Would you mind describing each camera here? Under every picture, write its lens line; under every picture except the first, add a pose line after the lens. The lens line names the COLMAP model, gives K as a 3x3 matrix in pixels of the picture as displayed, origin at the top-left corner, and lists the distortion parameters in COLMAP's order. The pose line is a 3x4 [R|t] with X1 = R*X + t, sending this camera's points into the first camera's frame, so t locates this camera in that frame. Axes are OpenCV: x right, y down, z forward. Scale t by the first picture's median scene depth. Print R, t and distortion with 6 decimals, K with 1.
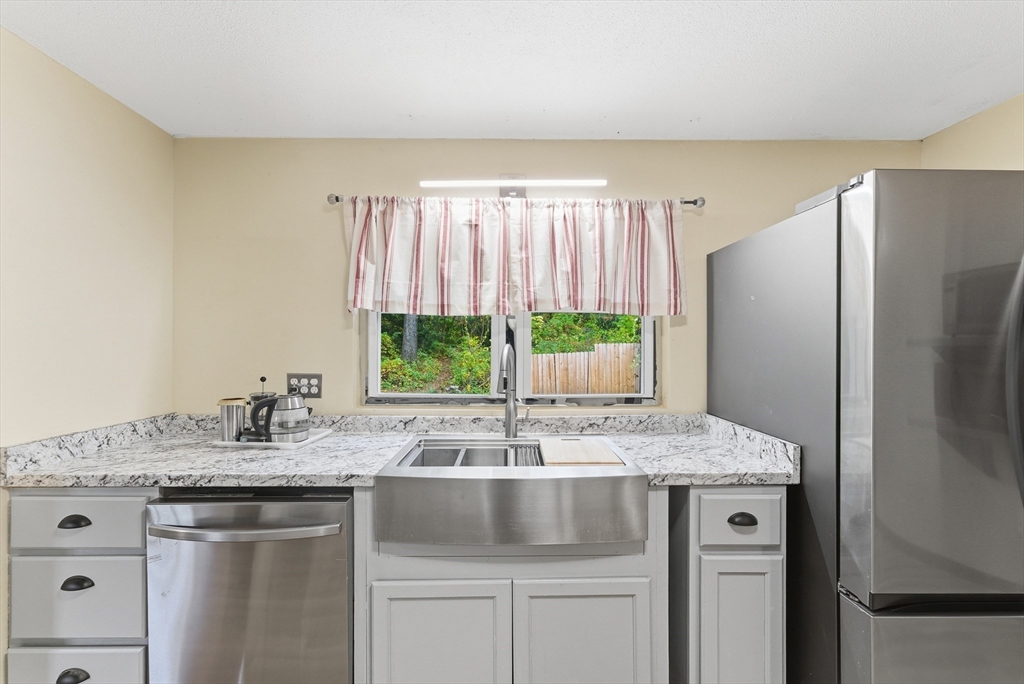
lens RADIAL K [[418.7, 0, 509.8], [0, 418.7, 338.5], [0, 0, 1]] dist [-0.042752, 0.027263]
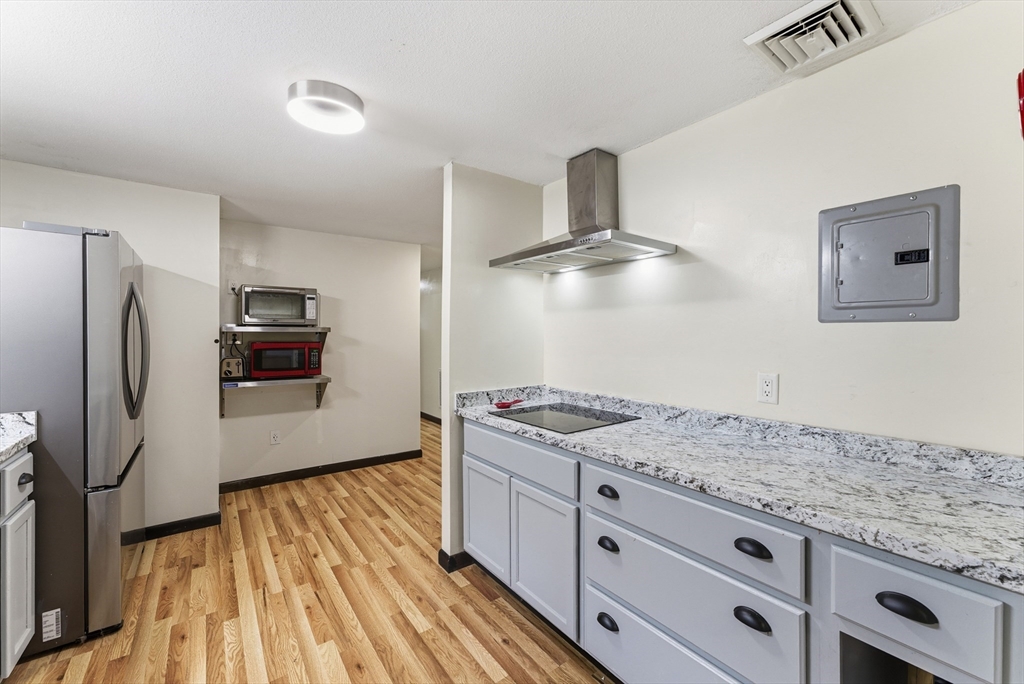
lens RADIAL K [[411.4, 0, 511.1], [0, 411.4, 336.1], [0, 0, 1]] dist [-0.013844, 0.005398]
pose [[-0.590149, -0.006947, 0.807264, -0.843927], [-0.020294, 0.999775, -0.006233, -0.000370], [-0.807039, -0.020061, -0.590157, 0.379516]]
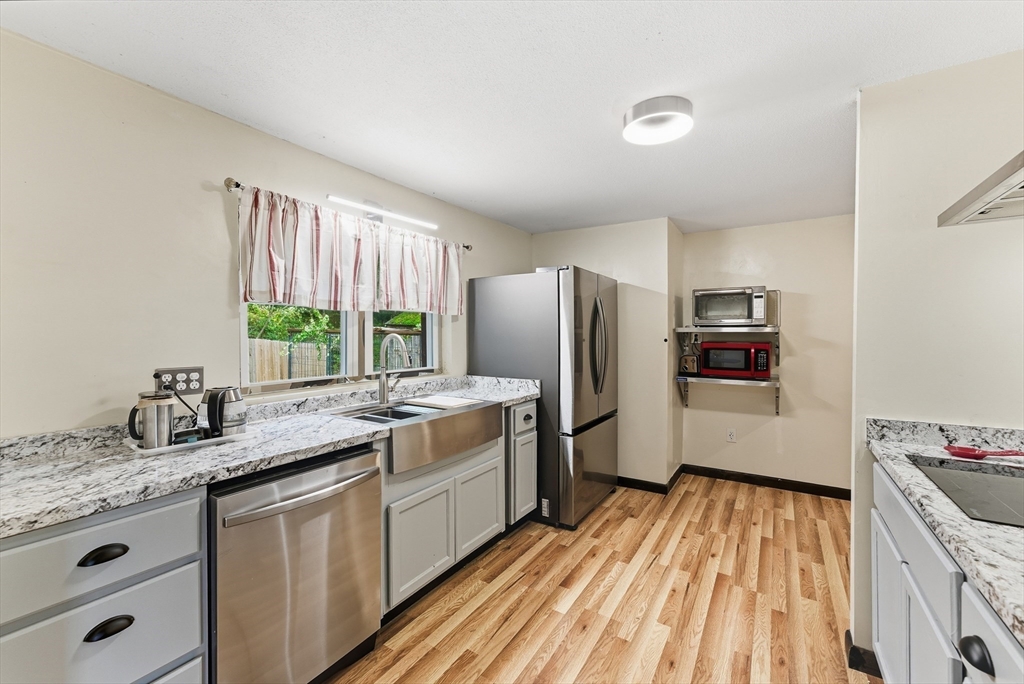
lens RADIAL K [[418.7, 0, 509.8], [0, 418.7, 338.5], [0, 0, 1]] dist [-0.042752, 0.027263]
pose [[0.552309, -0.010890, 0.833568, -0.877212], [-0.014345, 0.999642, 0.022564, -0.008259], [-0.833516, -0.024419, 0.551956, -0.075634]]
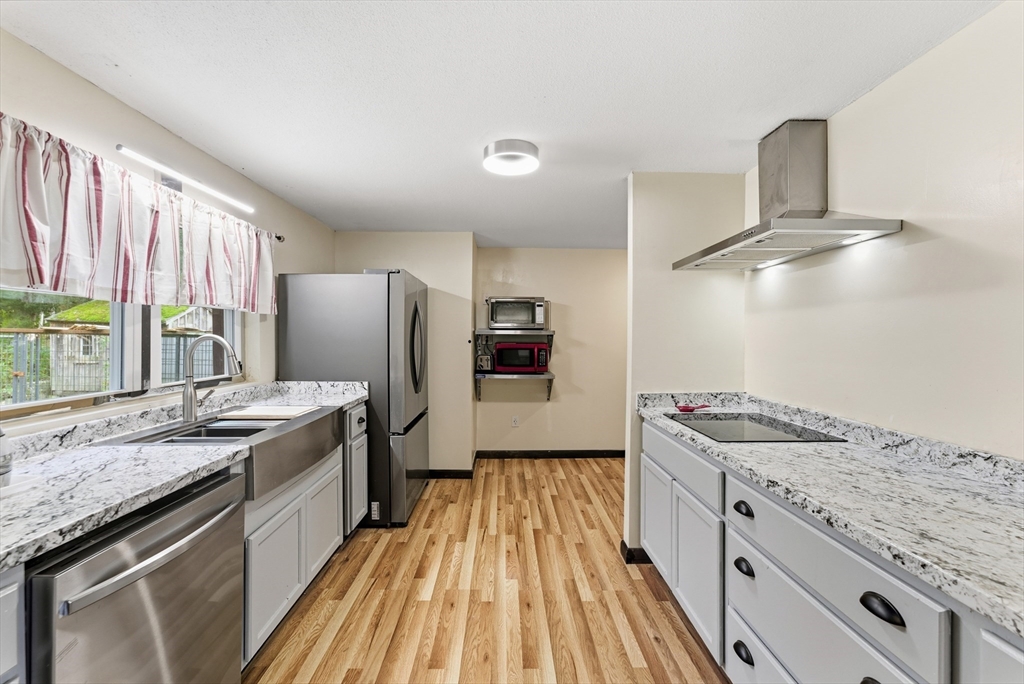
lens RADIAL K [[413.7, 0, 510.3], [0, 413.7, 338.9], [0, 0, 1]] dist [-0.021468, 0.010237]
pose [[-0.005979, -0.008665, 0.999945, -1.035974], [-0.024467, 0.999664, 0.008517, -0.005471], [-0.999683, -0.024415, -0.006189, 0.181864]]
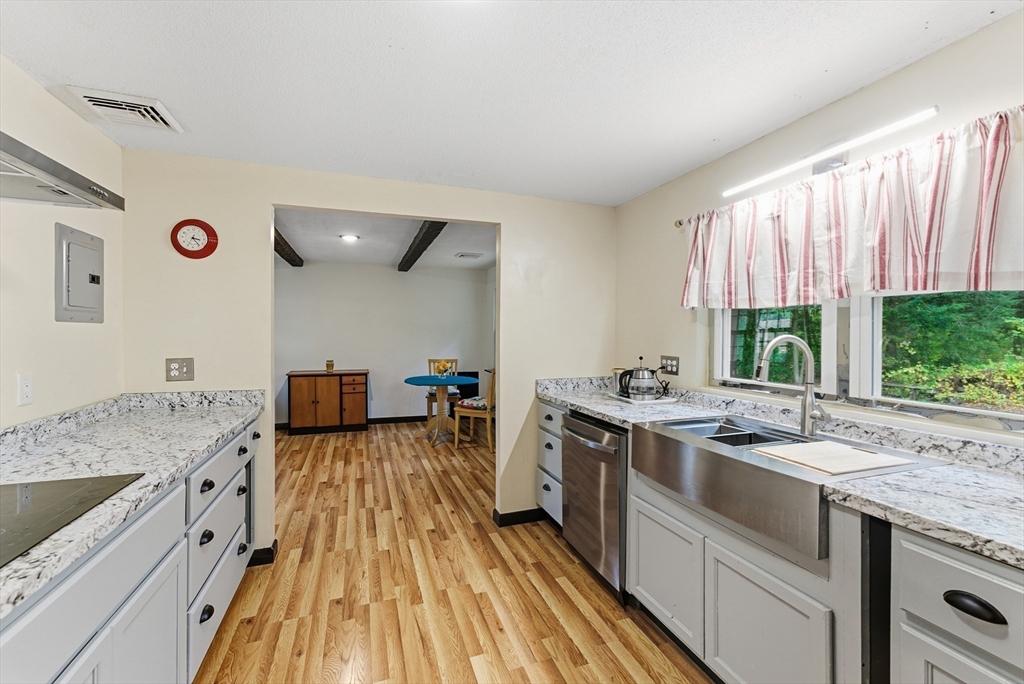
lens RADIAL K [[418.7, 0, 509.8], [0, 418.7, 338.5], [0, 0, 1]] dist [-0.042752, 0.027263]
pose [[0.330406, 0.011986, -0.943763, 0.642943], [0.015348, 0.999719, 0.018069, -0.006848], [0.943714, -0.020455, 0.330129, 0.061921]]
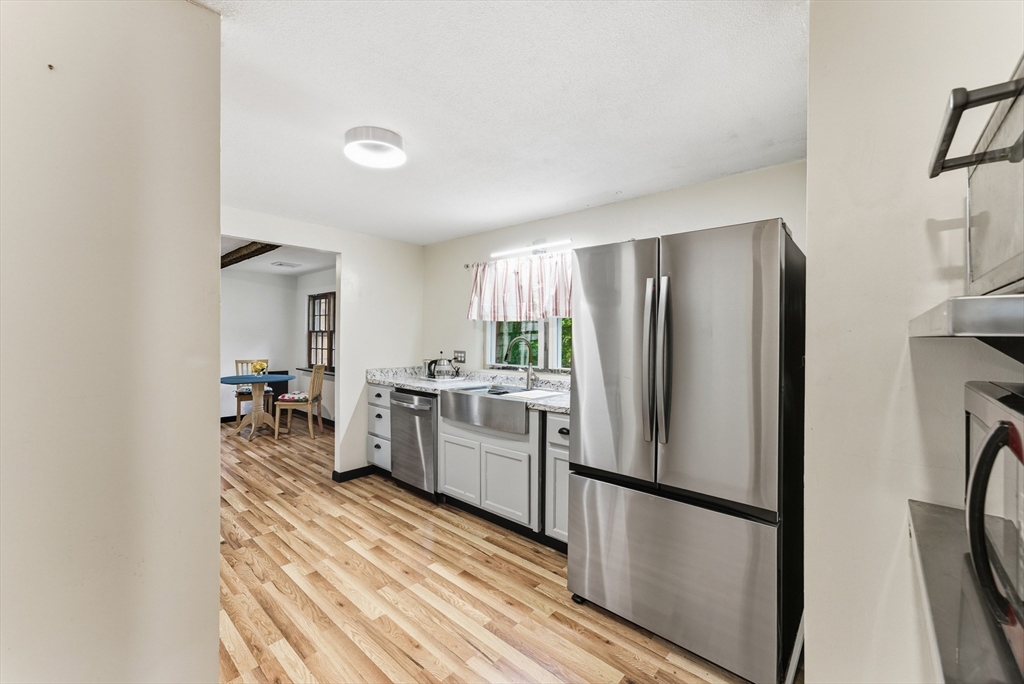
lens RADIAL K [[402.1, 0, 507.3], [0, 402.1, 355.5], [0, 0, 1]] dist [-0.039773, 0.023272]
pose [[0.741462, 0.037697, -0.669935, 1.078118], [0.002833, 0.998236, 0.059306, -0.011332], [0.670989, -0.045871, 0.740047, -0.347648]]
